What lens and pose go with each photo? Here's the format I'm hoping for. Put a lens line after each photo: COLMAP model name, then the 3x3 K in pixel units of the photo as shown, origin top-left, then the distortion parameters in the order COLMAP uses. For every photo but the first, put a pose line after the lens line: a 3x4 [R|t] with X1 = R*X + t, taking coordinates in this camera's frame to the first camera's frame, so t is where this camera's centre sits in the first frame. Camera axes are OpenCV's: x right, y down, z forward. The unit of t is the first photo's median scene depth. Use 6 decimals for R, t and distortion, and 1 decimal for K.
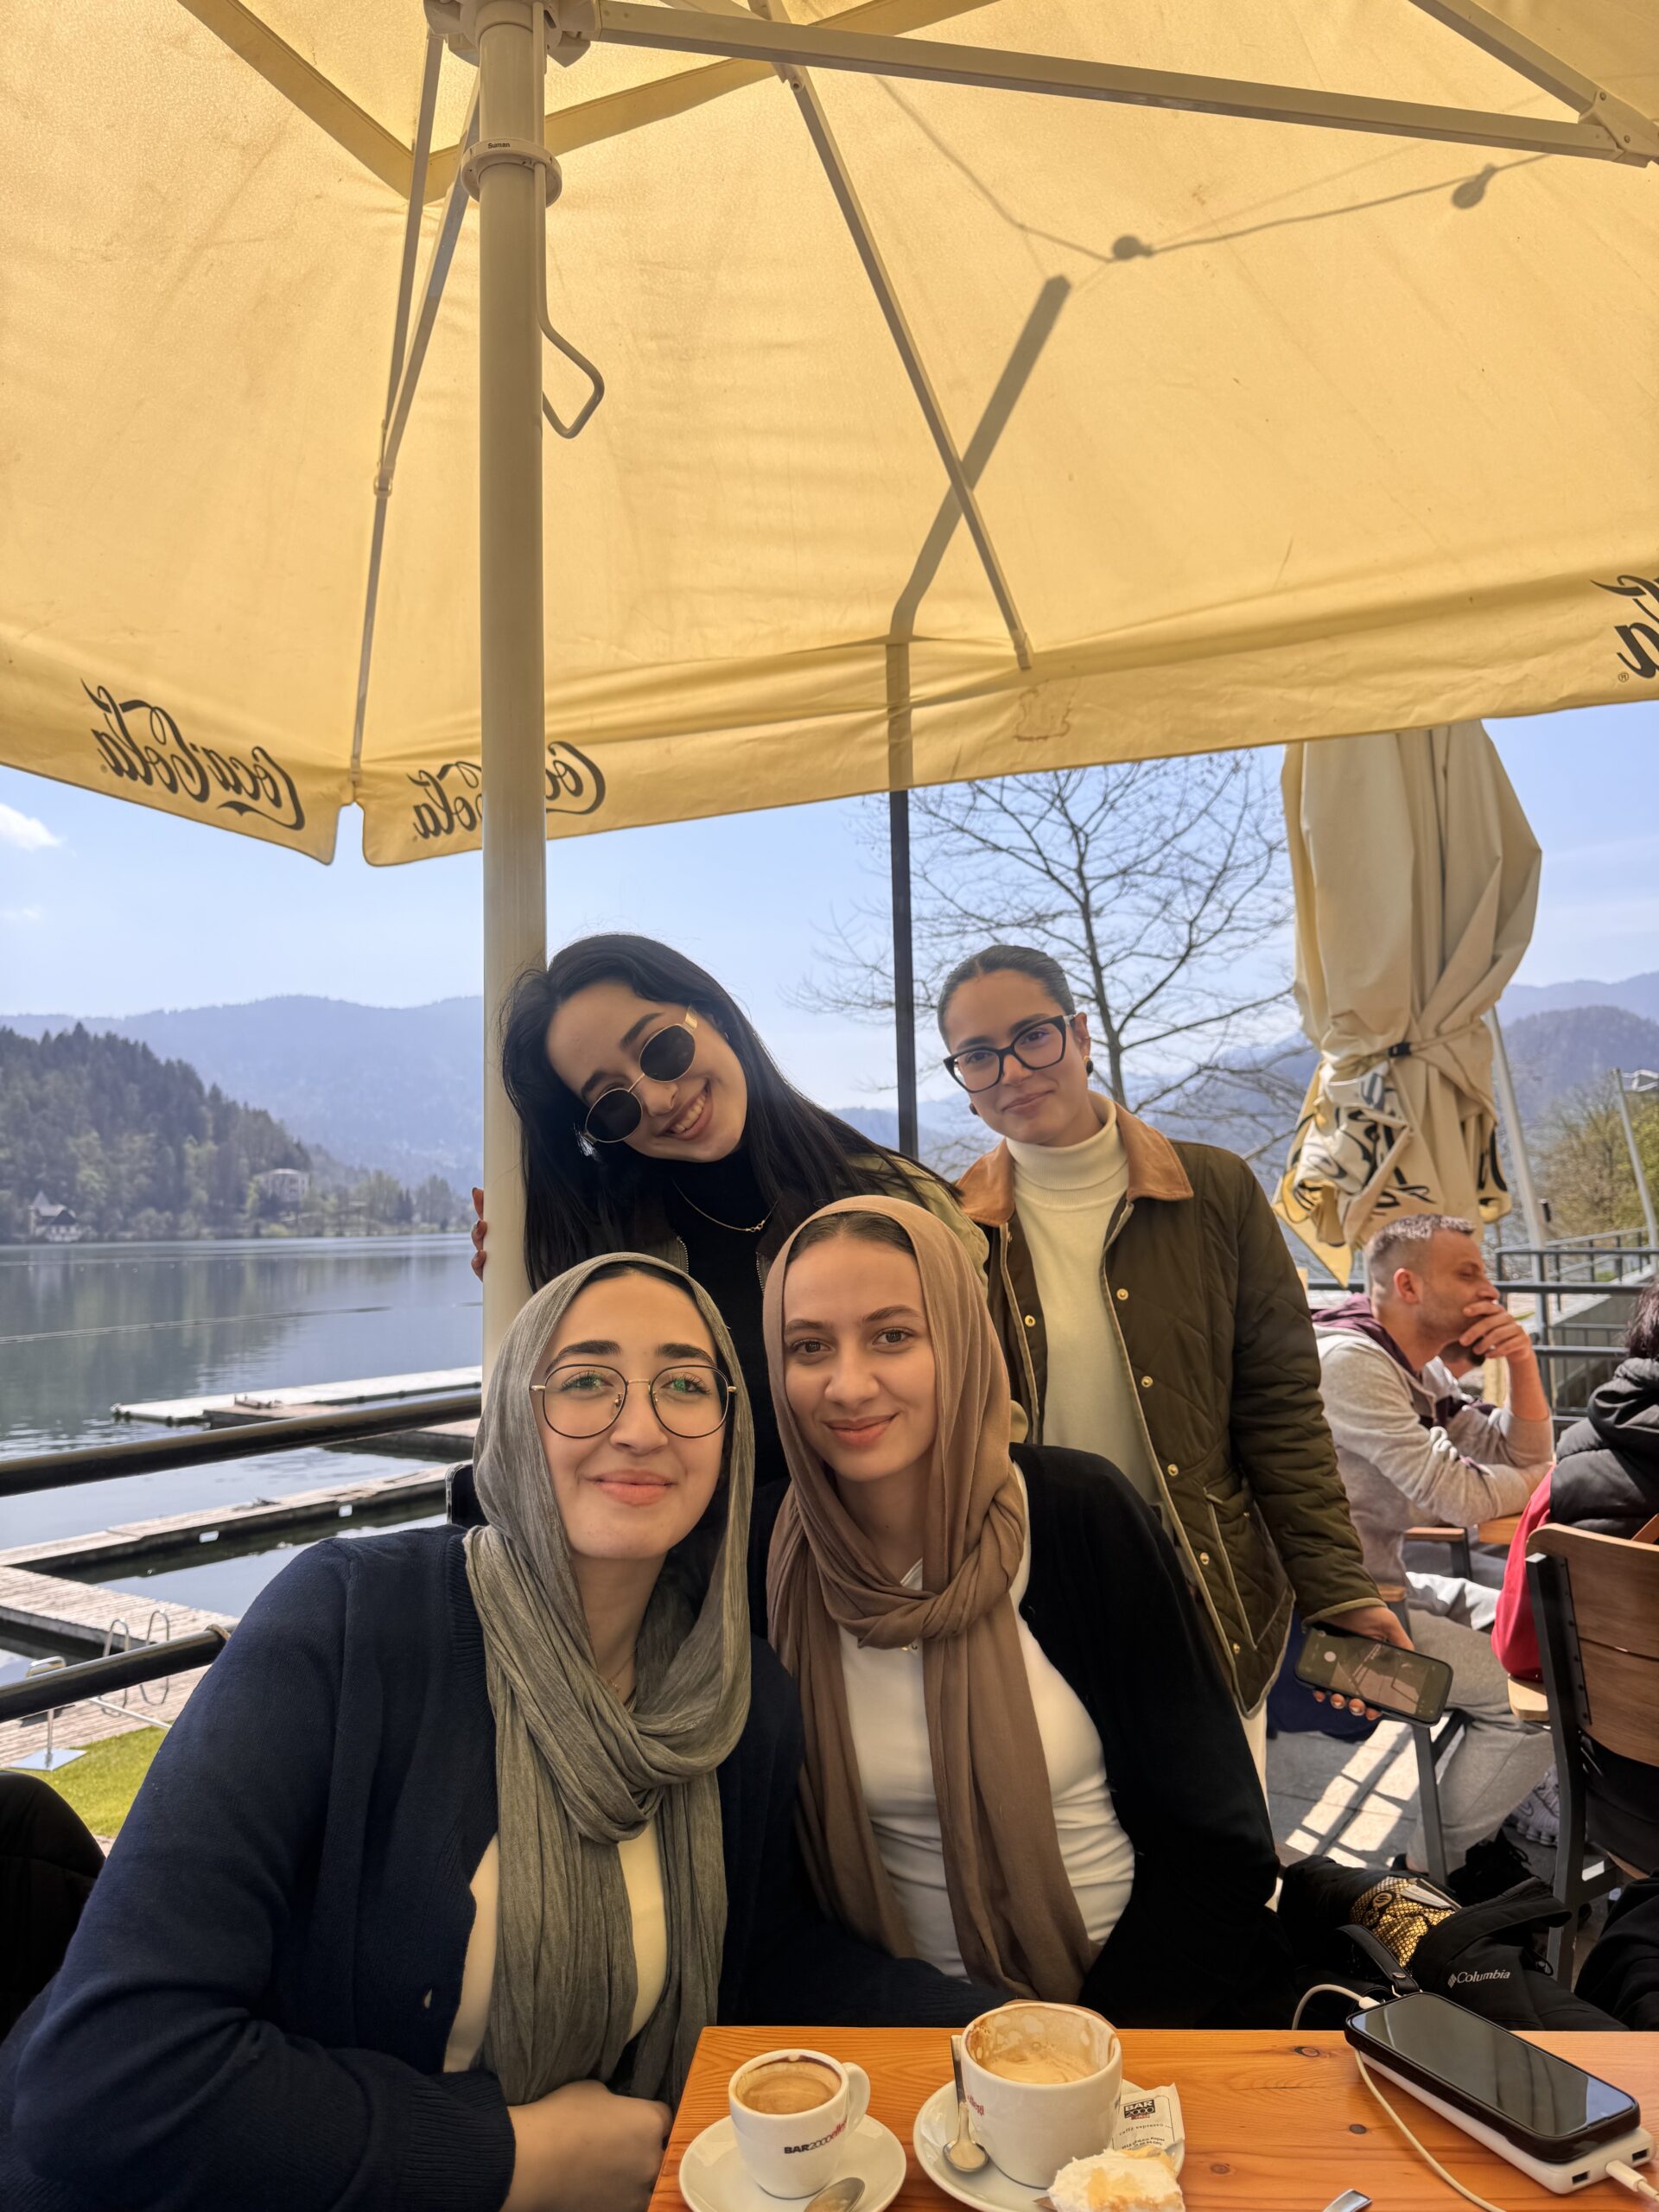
lens RADIAL K [[1577.6, 0, 829.5], [0, 1577.6, 1106.0], [0, 0, 1]] dist [0.151069, -0.388610]
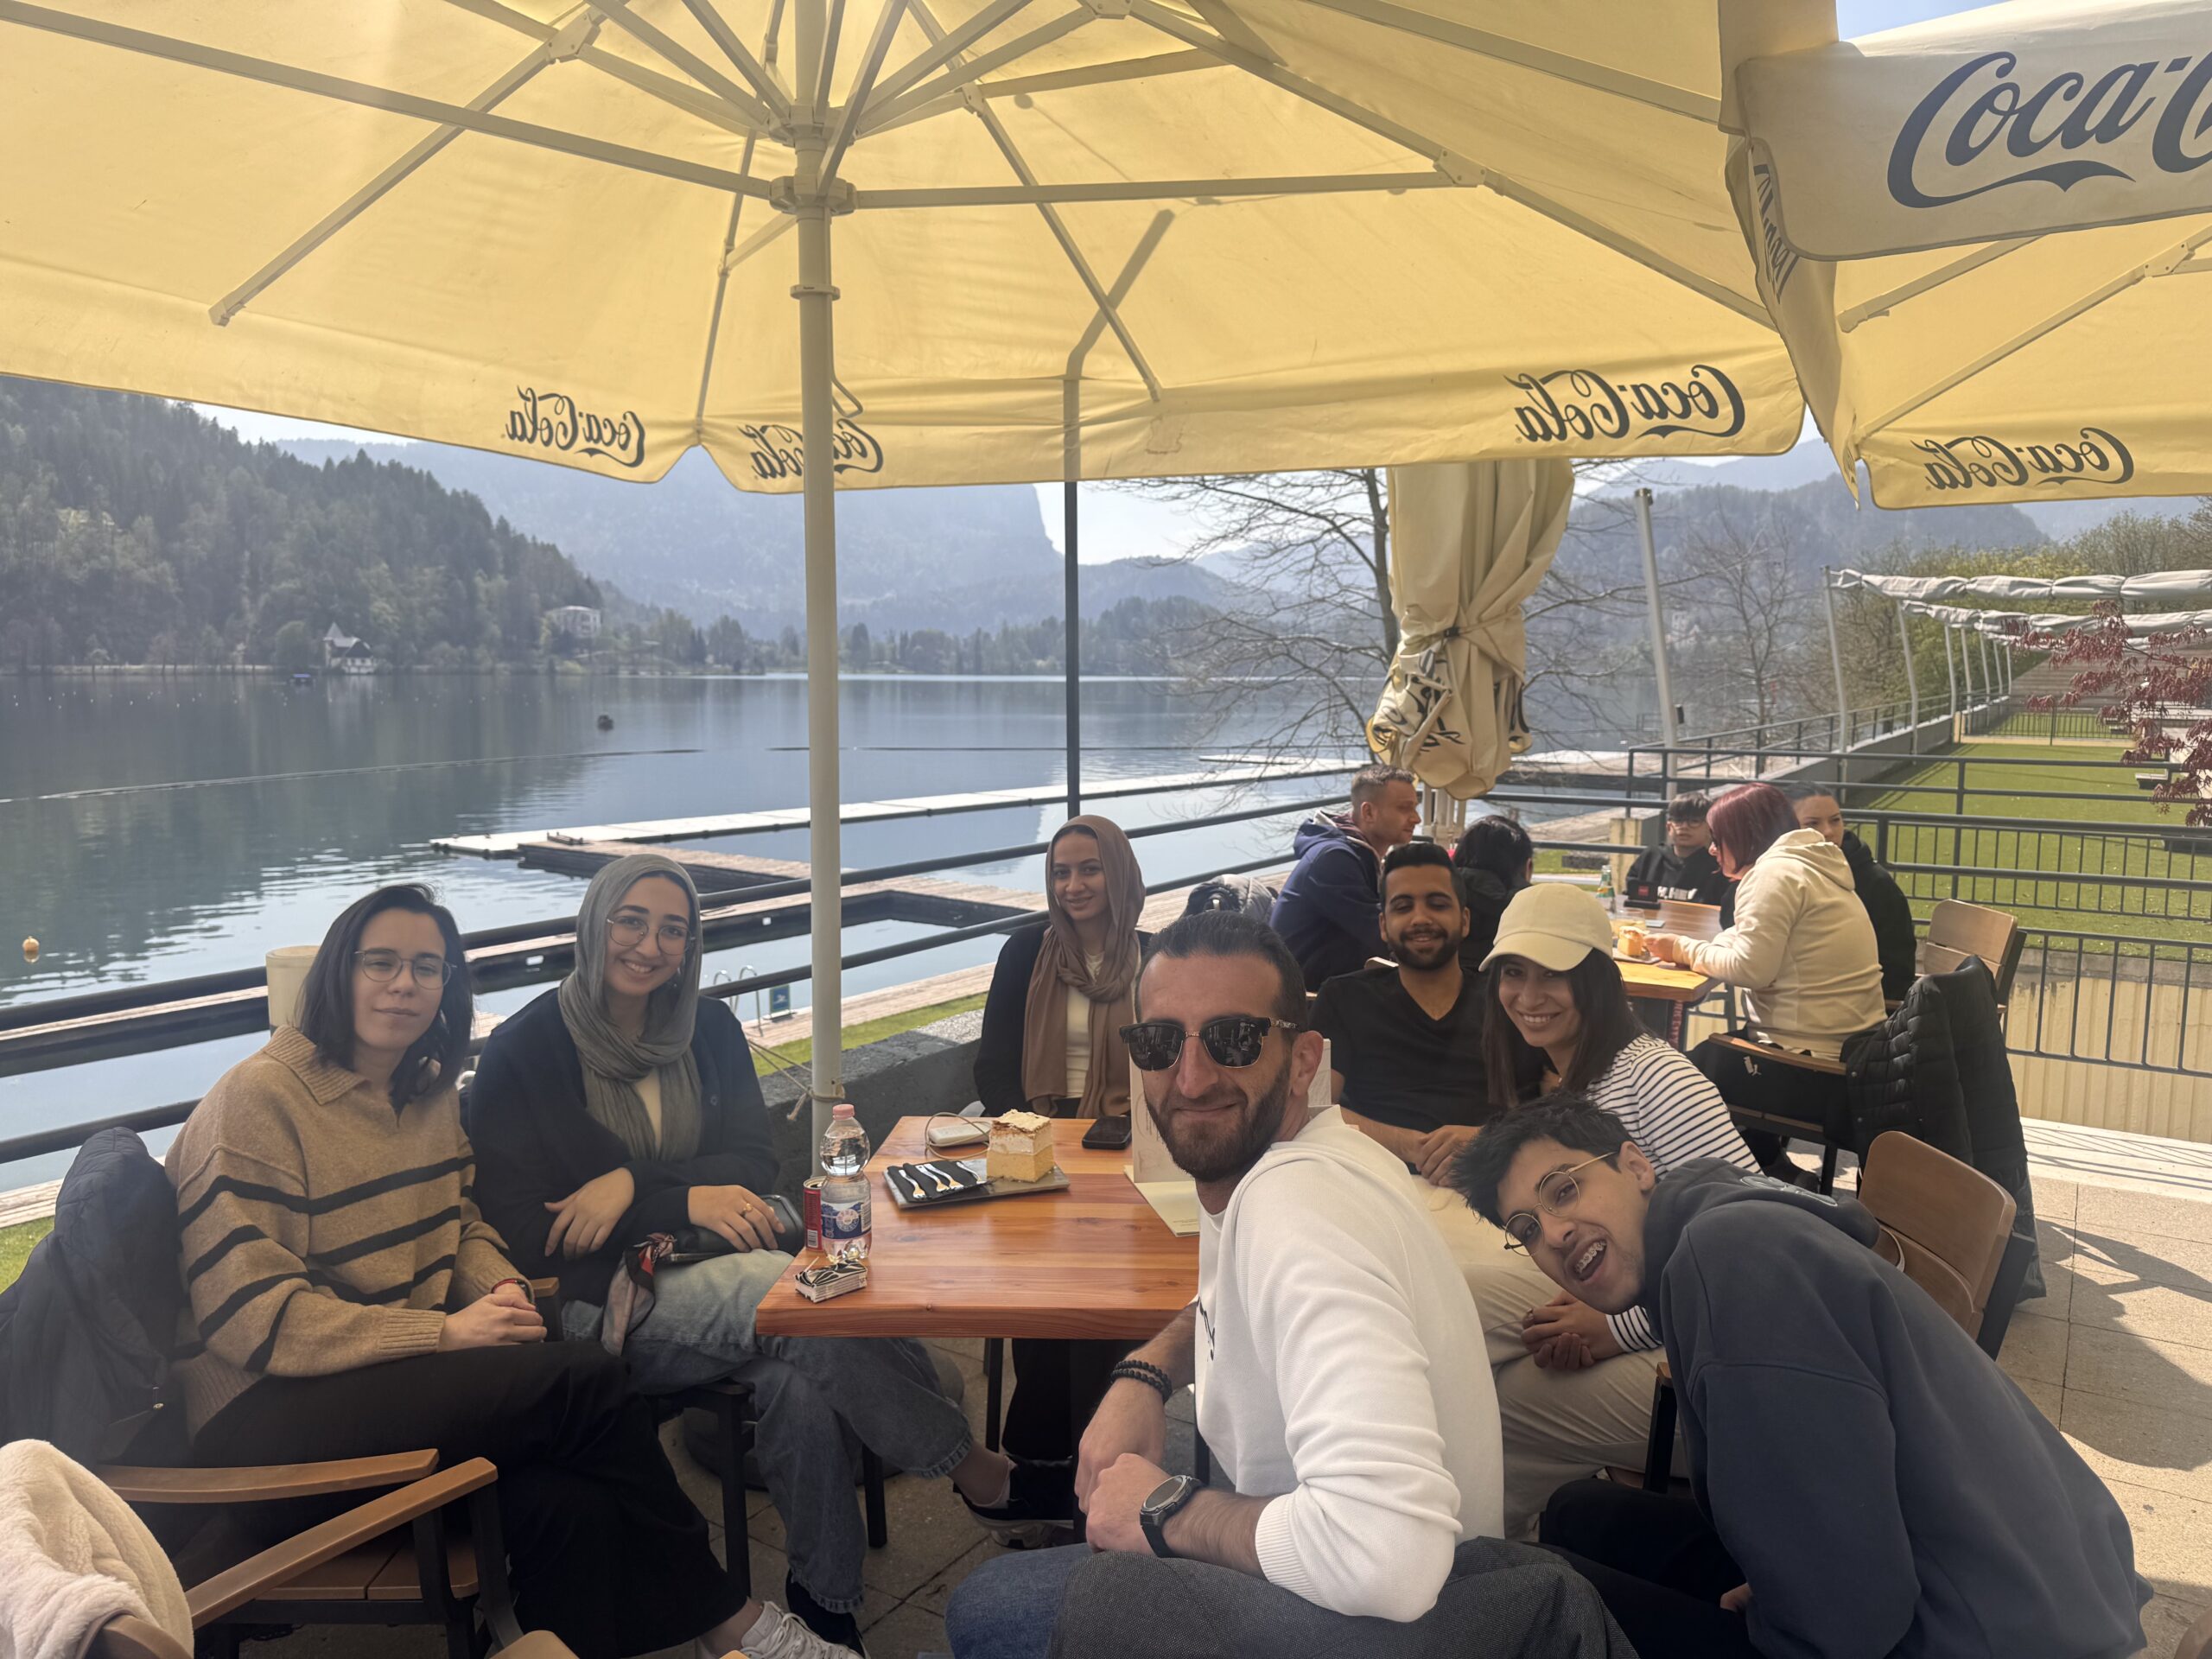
lens RADIAL K [[1577.6, 0, 1106.0], [0, 1577.6, 829.5], [0, 0, 1]] dist [0.151069, -0.388610]
pose [[0.999766, 0.019999, -0.008289, 0.071958], [-0.018274, 0.984894, 0.172189, -0.100285], [0.011607, -0.171997, 0.985029, -0.401888]]
